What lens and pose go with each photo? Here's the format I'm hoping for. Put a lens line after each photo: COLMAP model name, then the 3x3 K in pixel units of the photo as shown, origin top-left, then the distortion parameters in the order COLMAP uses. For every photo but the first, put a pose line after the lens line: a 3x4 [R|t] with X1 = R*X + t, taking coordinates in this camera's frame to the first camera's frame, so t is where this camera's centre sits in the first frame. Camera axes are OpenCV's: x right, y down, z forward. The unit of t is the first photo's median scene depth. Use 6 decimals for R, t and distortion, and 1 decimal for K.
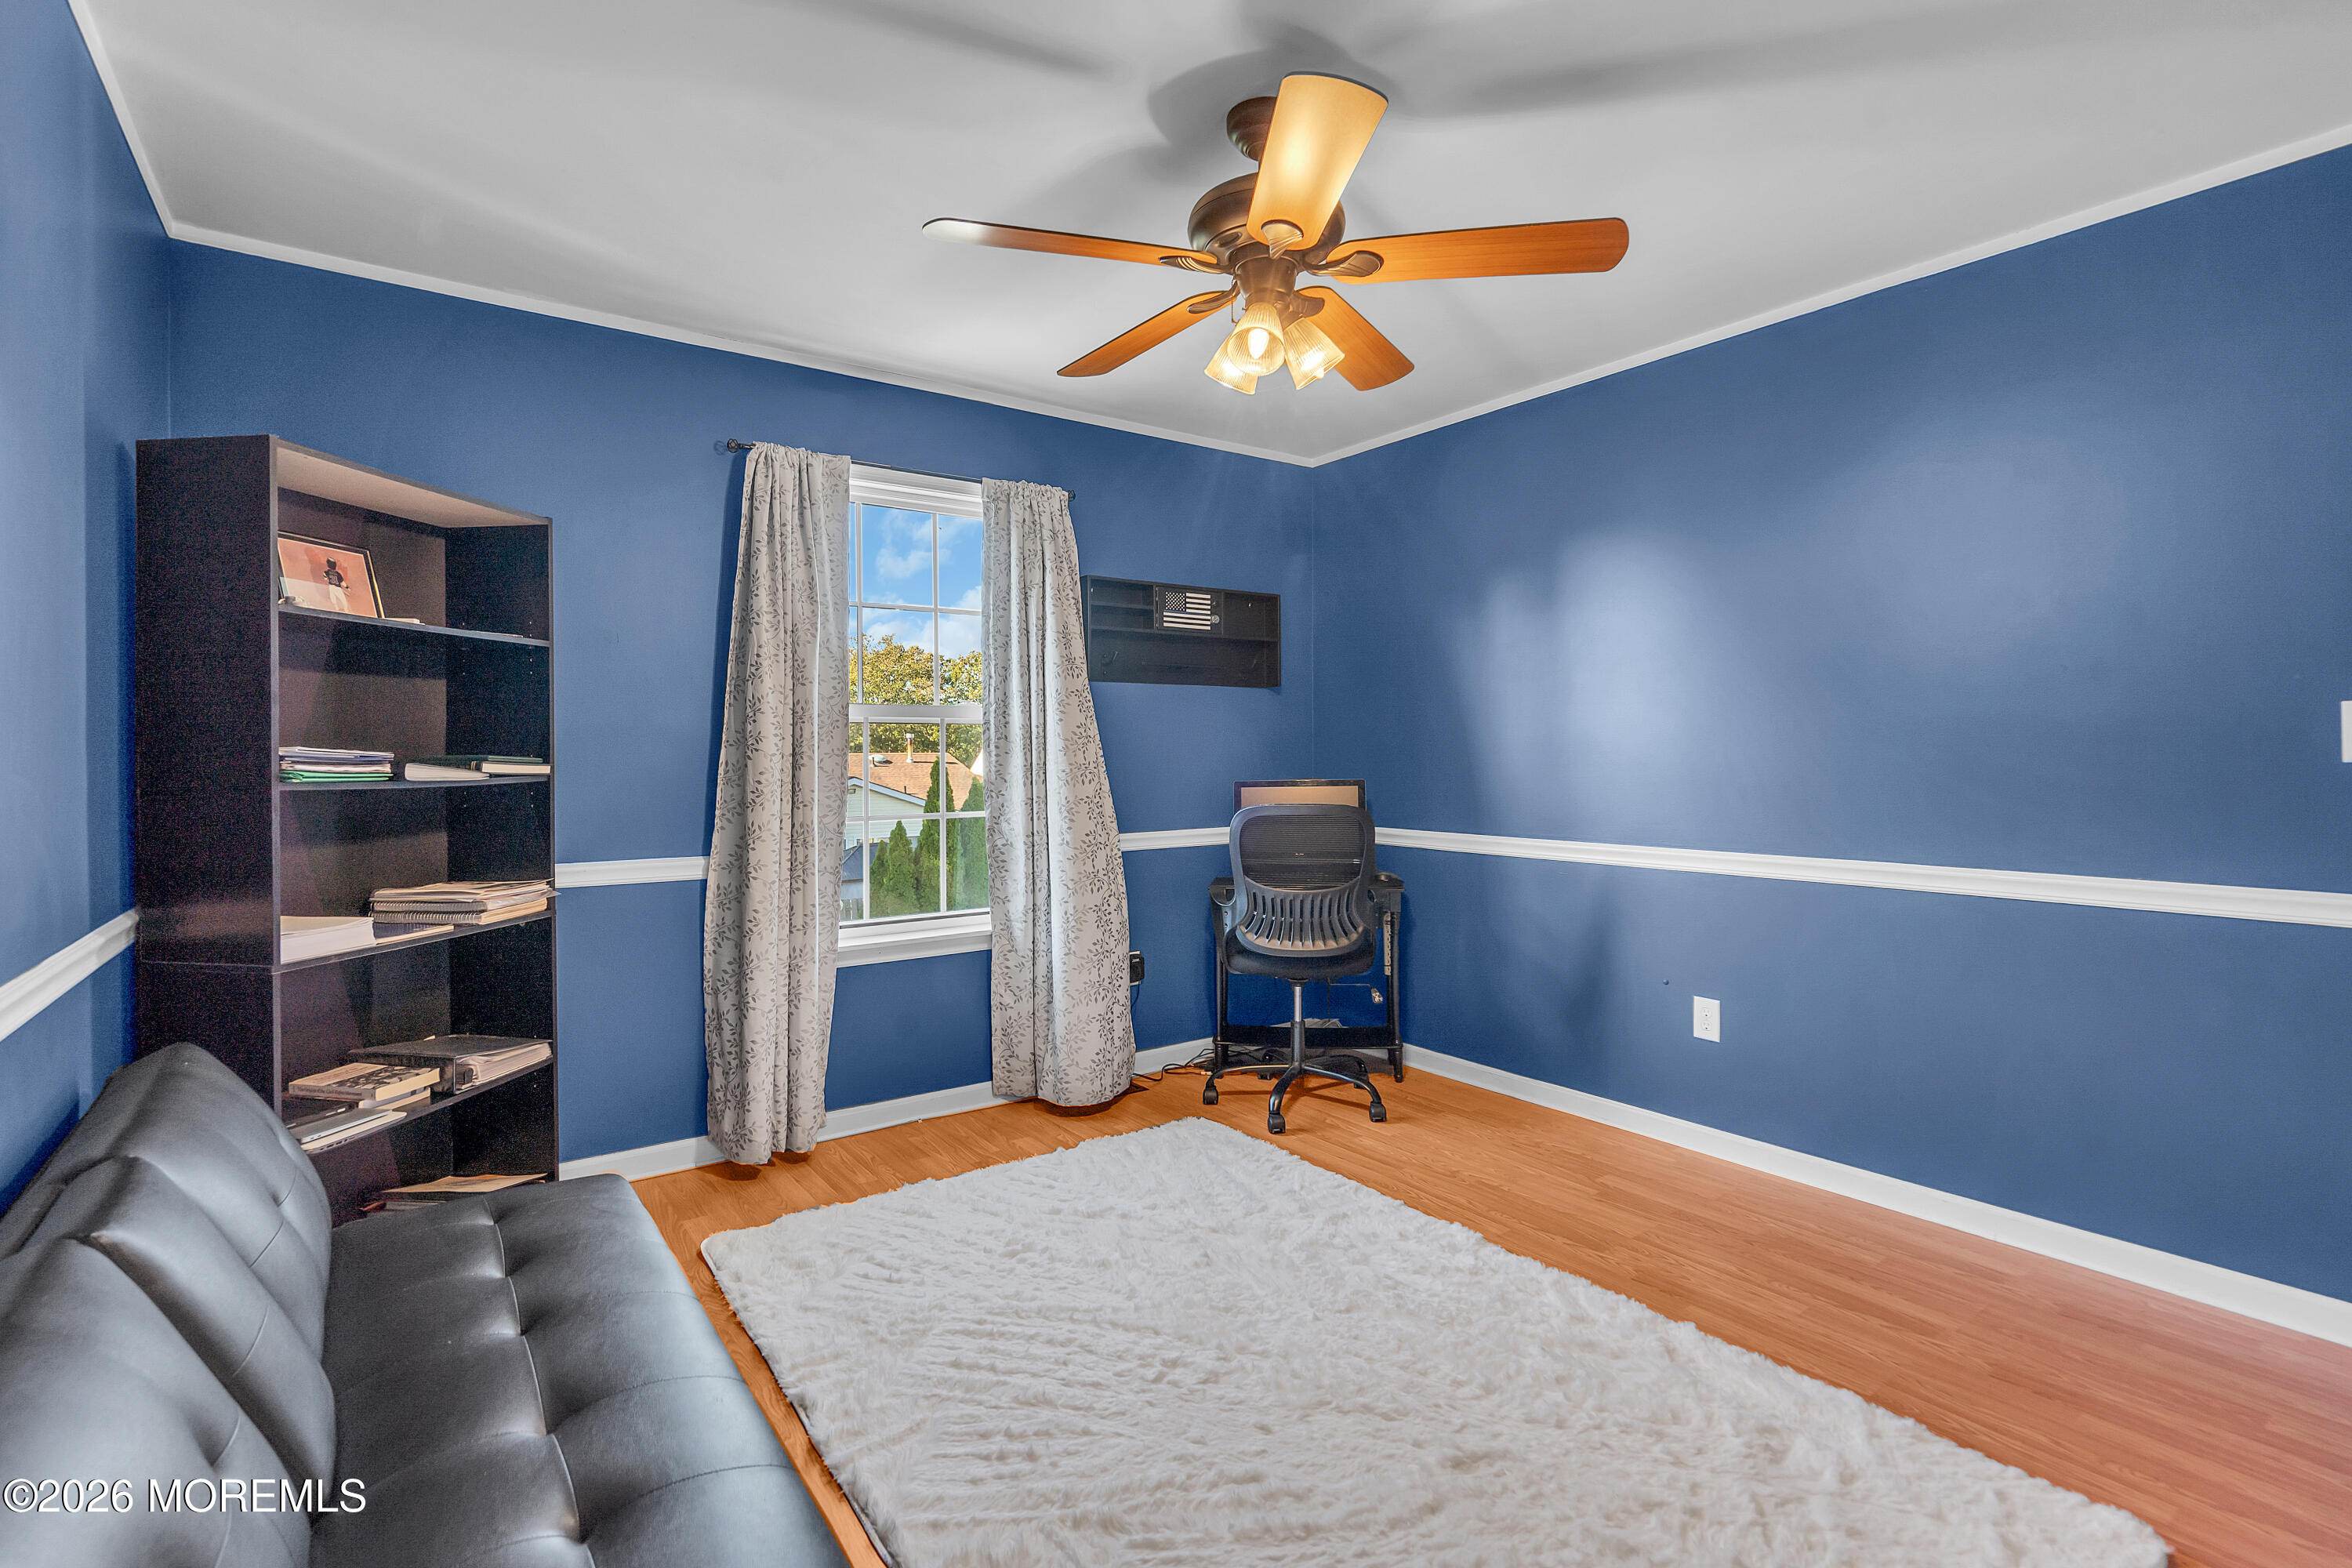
lens RADIAL K [[1090.3, 0, 1167.5], [0, 1090.3, 737.9], [0, 0, 1]] dist [-0.014800, -0.000127]
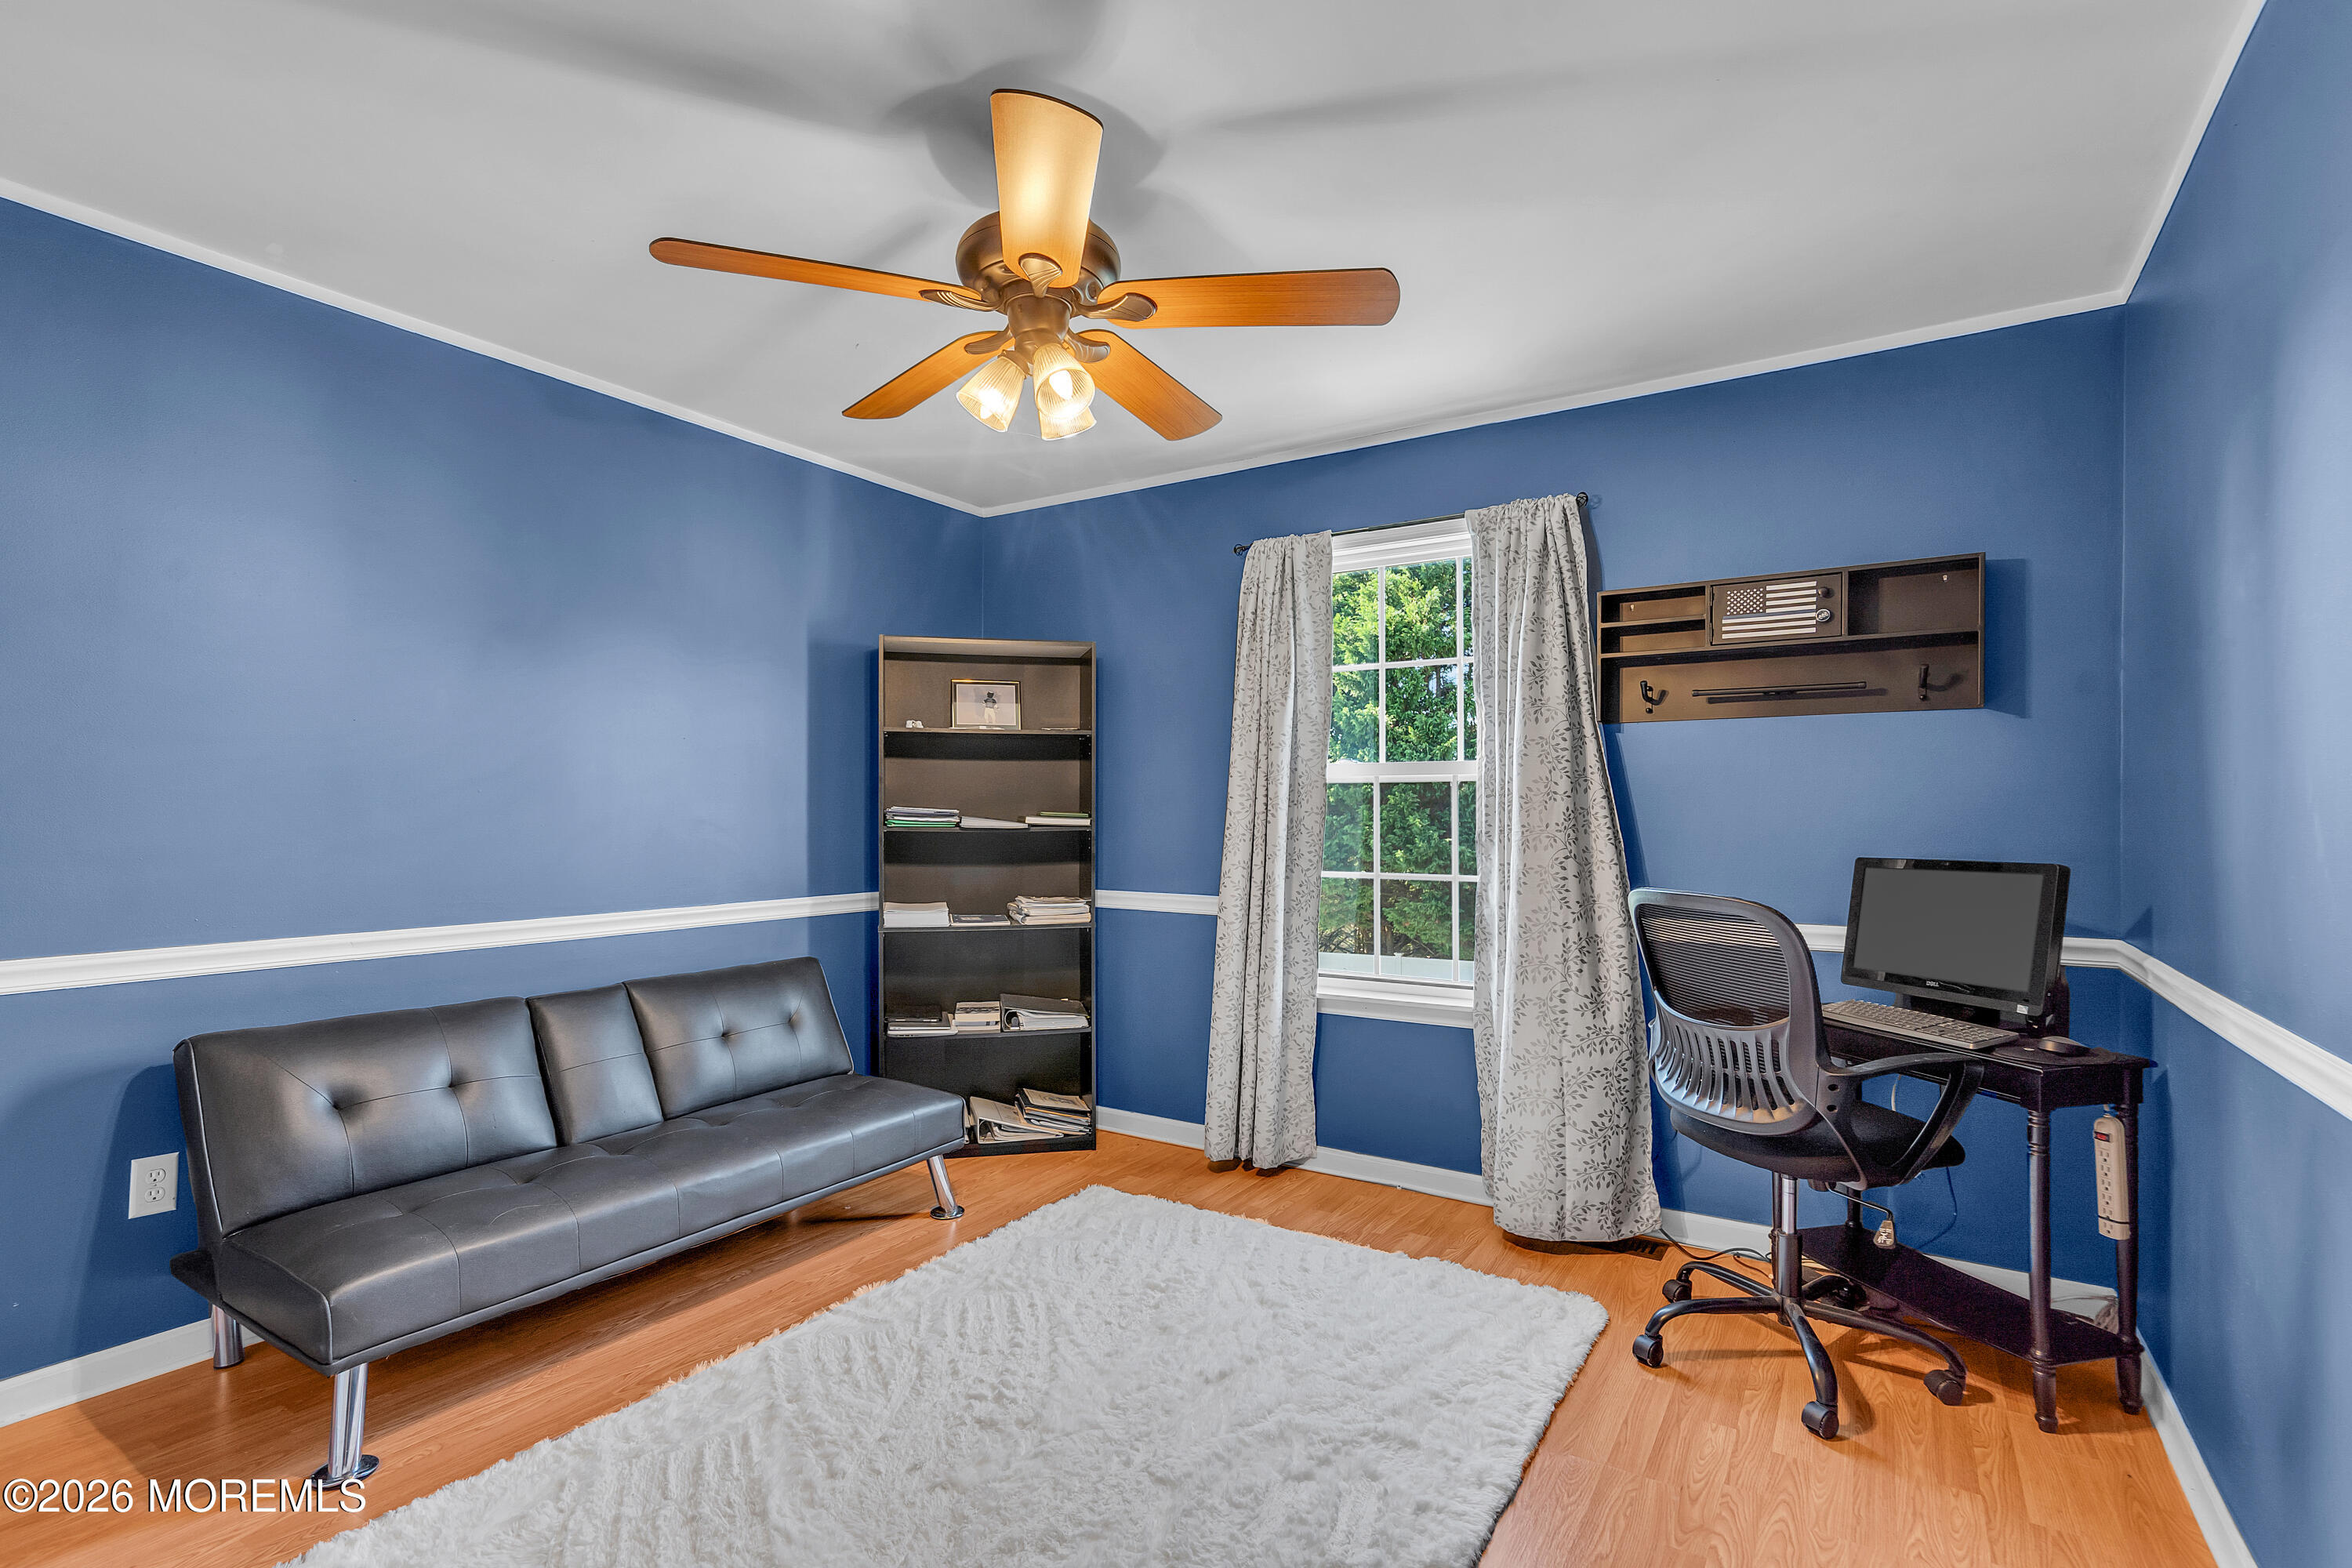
lens RADIAL K [[1090.5, 0, 1170.0], [0, 1090.5, 787.9], [0, 0, 1]] dist [-0.000623, 0.000391]
pose [[0.379112, -0.014067, -0.925244, 0.681291], [0.009371, 0.999892, -0.011363, 0.002131], [0.925303, -0.004363, 0.379203, 0.492967]]
